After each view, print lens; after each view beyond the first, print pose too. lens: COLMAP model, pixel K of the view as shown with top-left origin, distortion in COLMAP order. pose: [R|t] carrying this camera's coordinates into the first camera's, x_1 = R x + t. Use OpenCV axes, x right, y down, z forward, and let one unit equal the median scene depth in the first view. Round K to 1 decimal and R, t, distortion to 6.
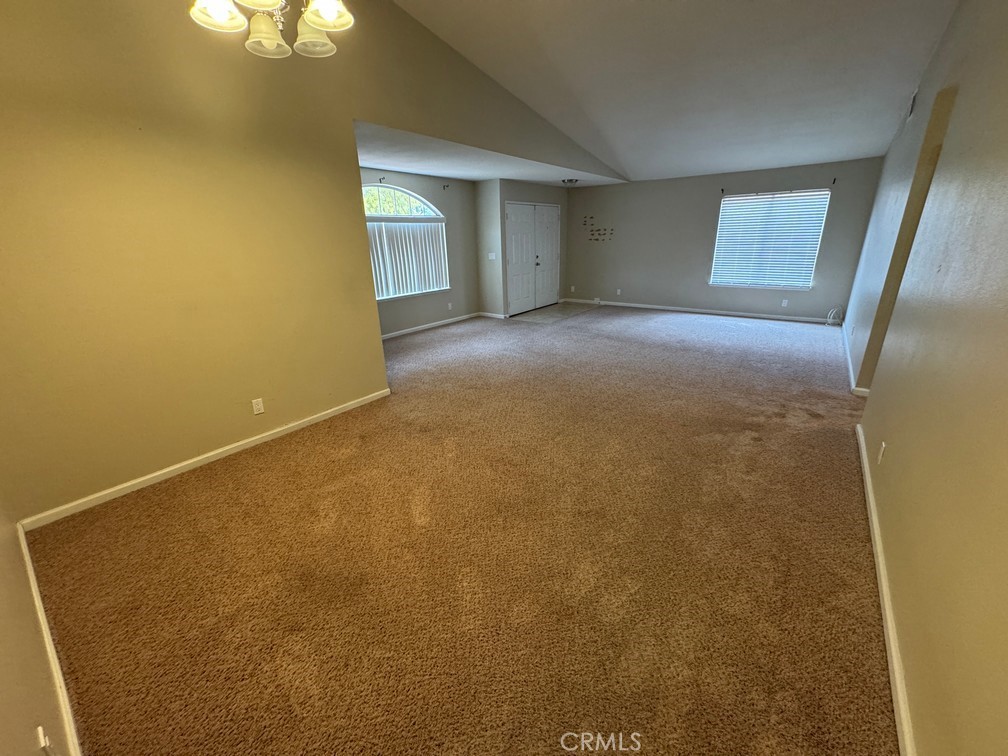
lens RADIAL K [[401.2, 0, 505.8], [0, 401.2, 378.1], [0, 0, 1]] dist [-0.001924, 0.000008]
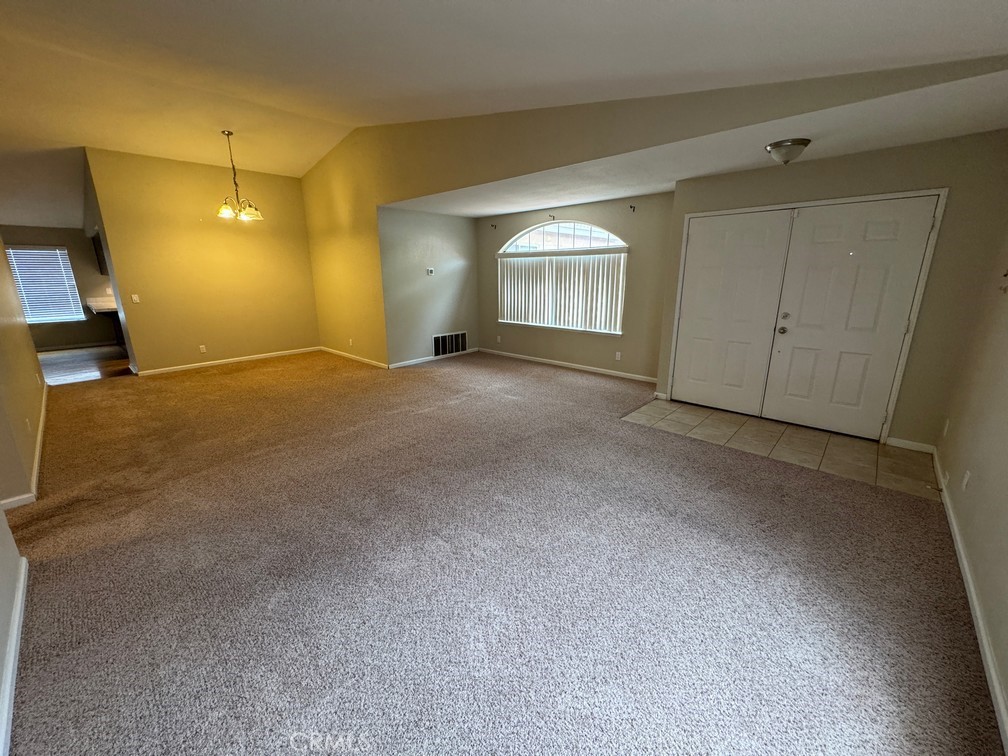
lens RADIAL K [[401.2, 0, 504.2], [0, 401.2, 377.4], [0, 0, 1]] dist [-0.001924, 0.000008]
pose [[-0.096235, 0.277820, -0.955801, 0.768855], [-0.323921, 0.899245, 0.293996, -0.355907], [0.941177, 0.337896, 0.003453, 0.944881]]
